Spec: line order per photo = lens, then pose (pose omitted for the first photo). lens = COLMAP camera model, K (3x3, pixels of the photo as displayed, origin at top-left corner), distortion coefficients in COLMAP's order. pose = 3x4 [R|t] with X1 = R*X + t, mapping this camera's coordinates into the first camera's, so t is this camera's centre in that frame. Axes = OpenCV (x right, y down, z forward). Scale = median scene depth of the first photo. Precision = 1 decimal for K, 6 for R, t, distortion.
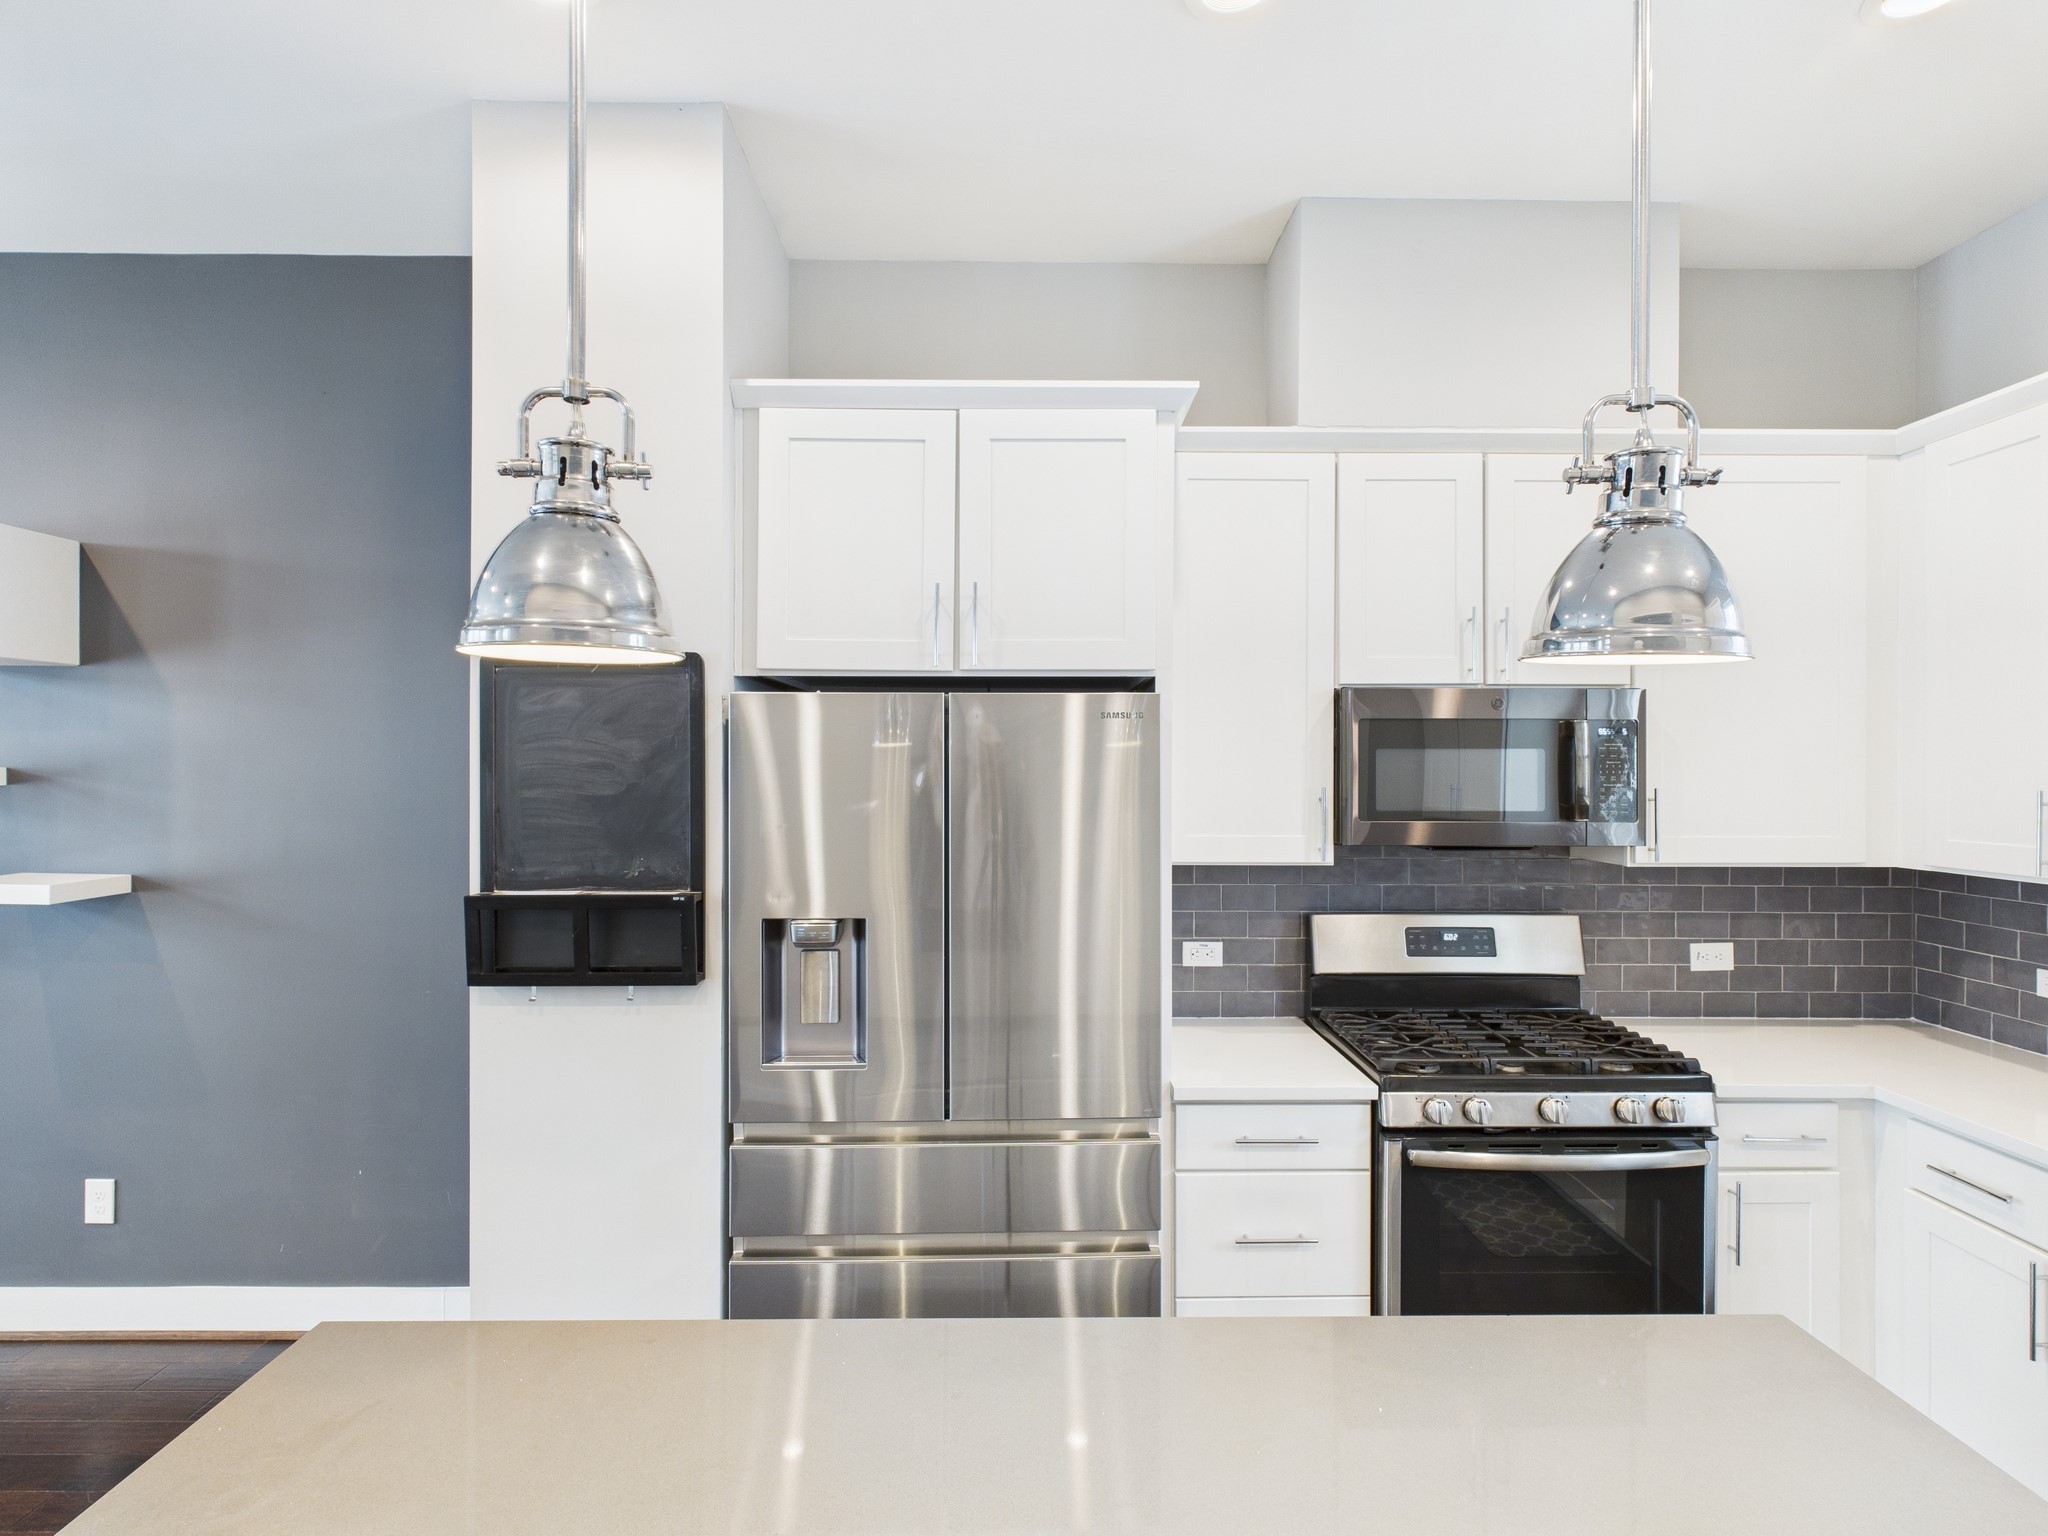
lens RADIAL K [[1078.0, 0, 1024.2], [0, 1078.0, 757.0], [0, 0, 1]] dist [0.000423, 0.000174]
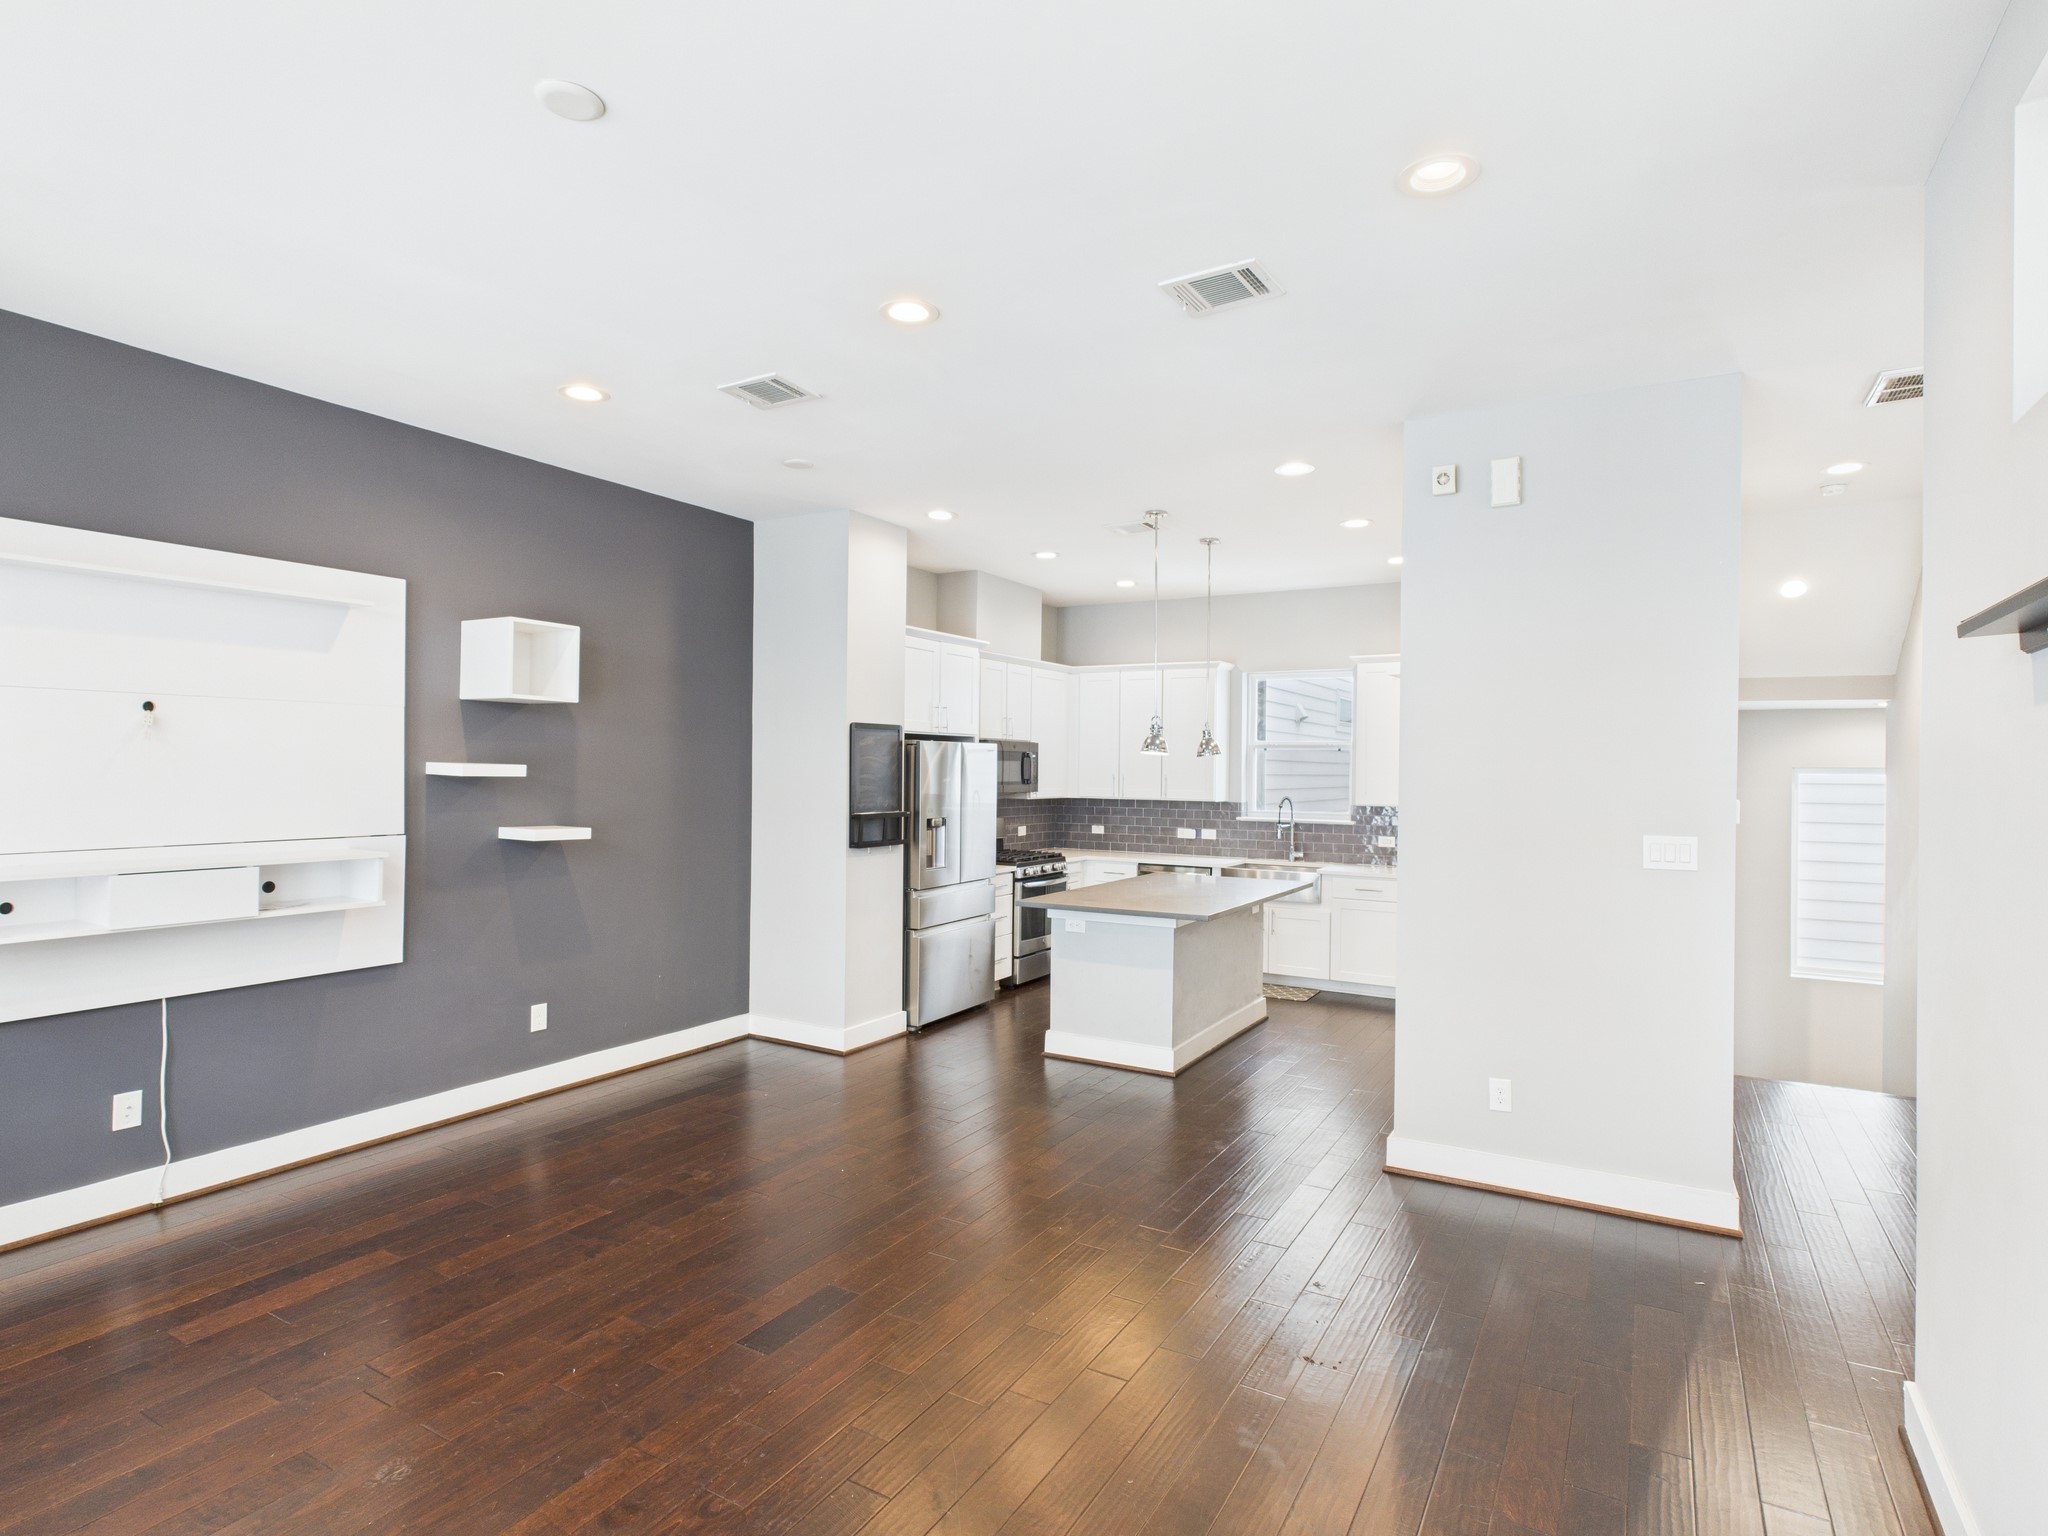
lens RADIAL K [[1078.0, 0, 1024.2], [0, 1078.0, 757.0], [0, 0, 1]] dist [0.000423, 0.000174]
pose [[0.514063, 0.011070, 0.857681, -2.408592], [-0.015683, 0.999871, -0.003506, -0.009559], [-0.857609, -0.011649, 0.514171, -0.667249]]
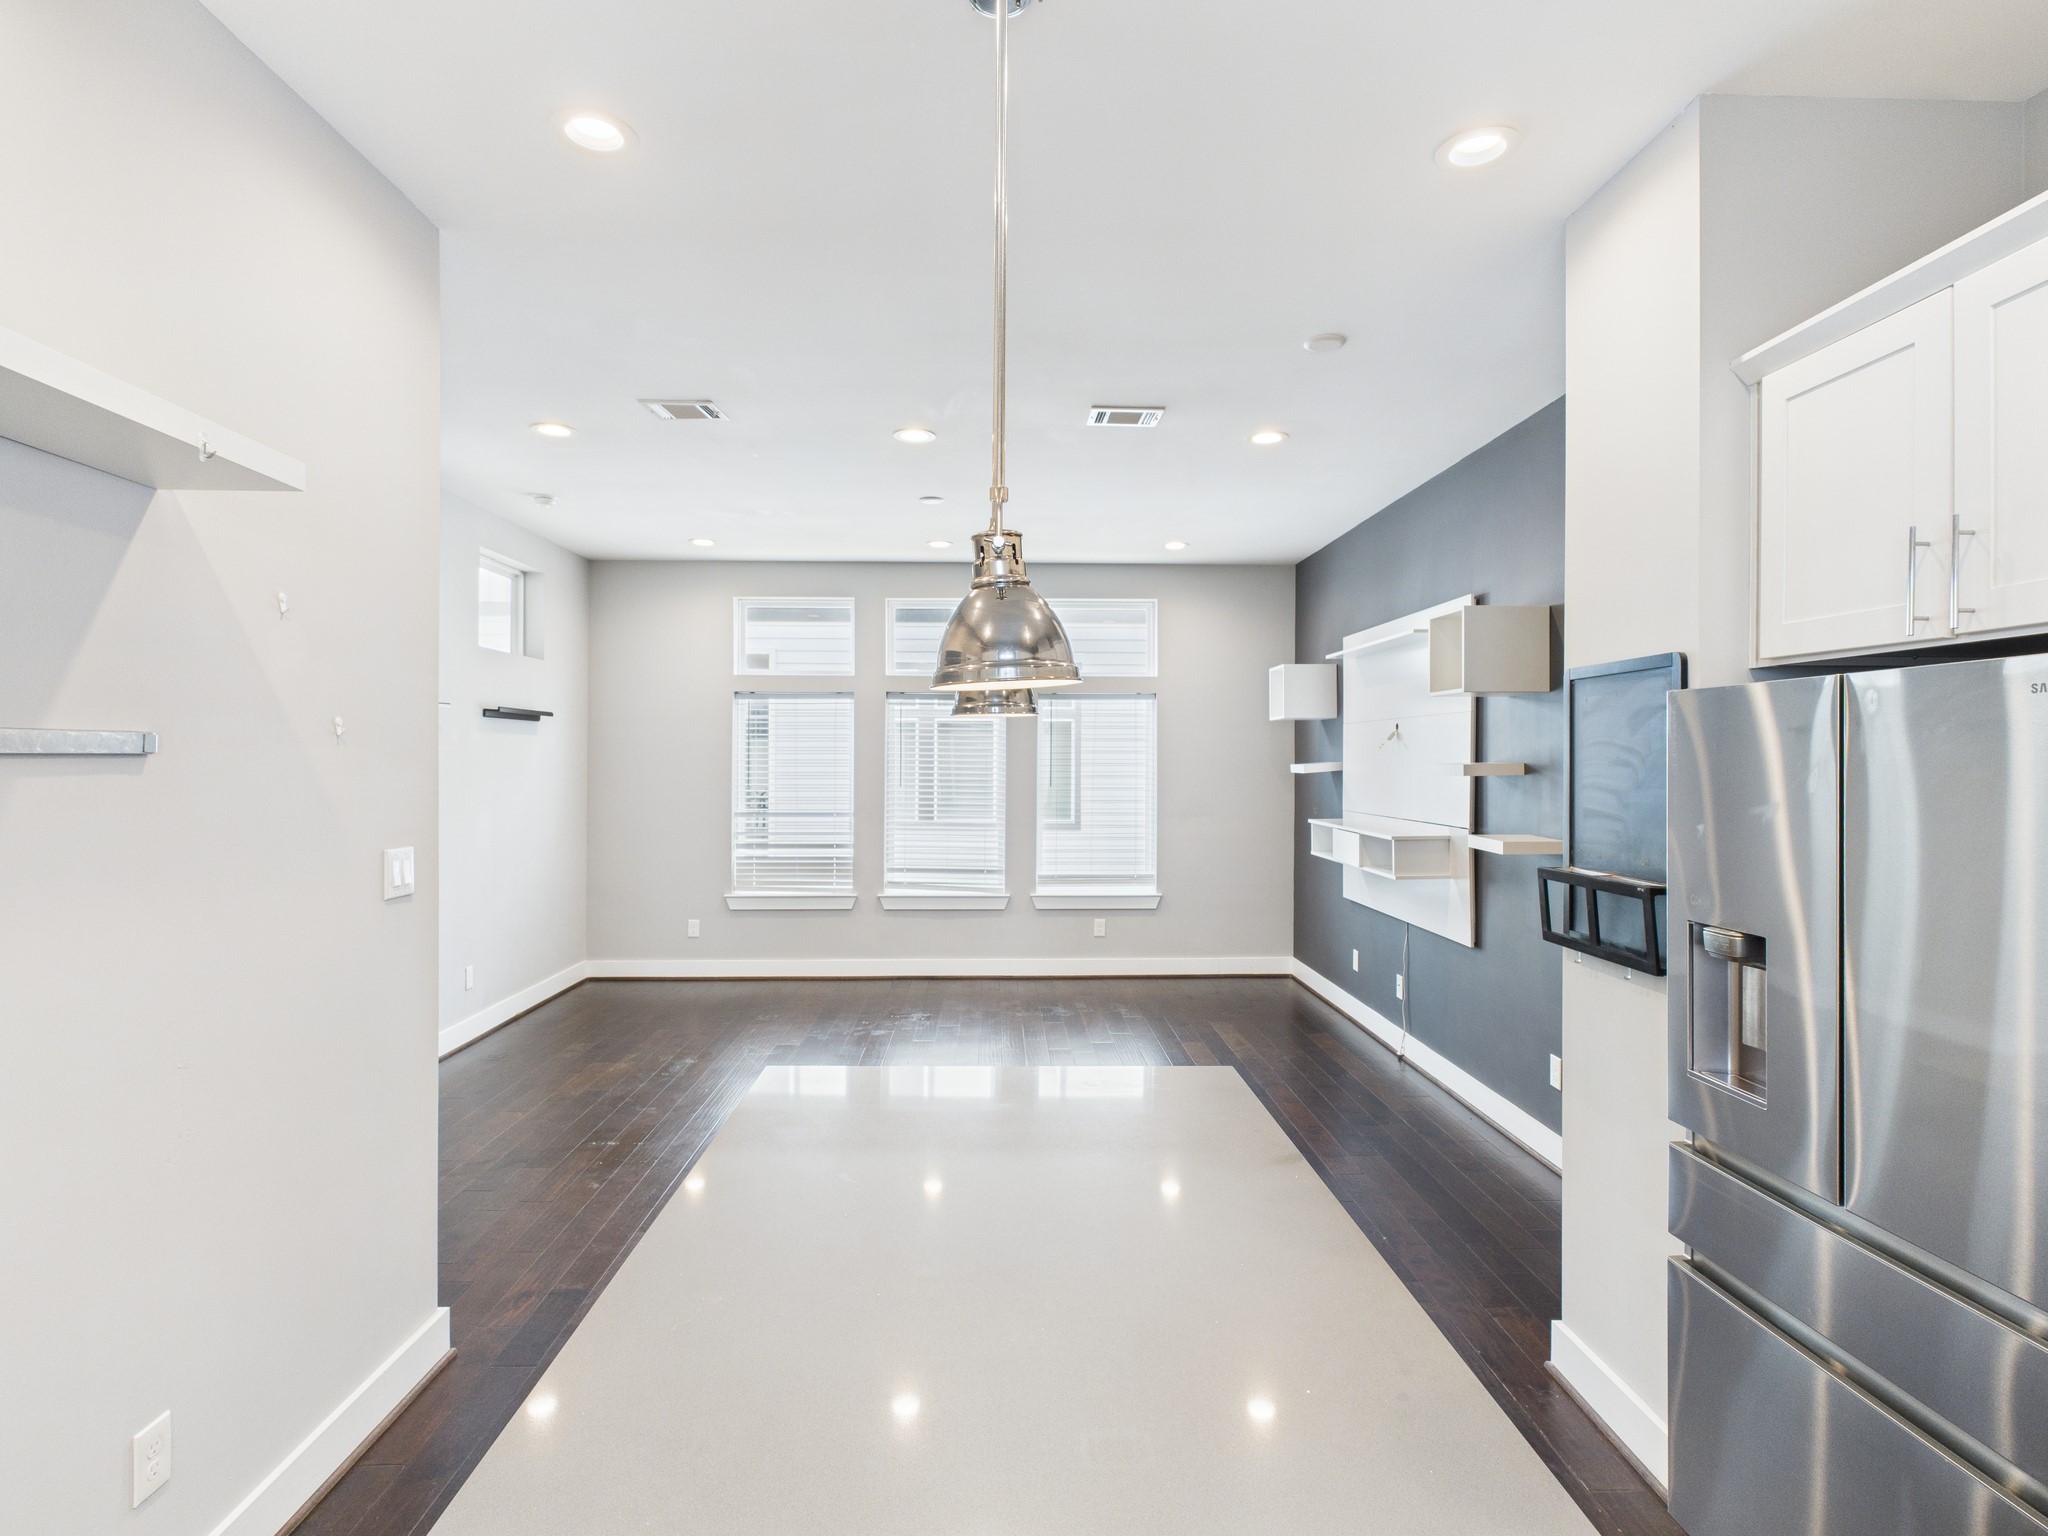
lens RADIAL K [[1078.0, 0, 1024.2], [0, 1078.0, 757.0], [0, 0, 1]] dist [0.000423, 0.000174]
pose [[0.011293, 0.001825, -0.999935, 0.654944], [0.002894, 0.999994, 0.001858, -0.004268], [0.999932, -0.002915, 0.011288, 0.354334]]
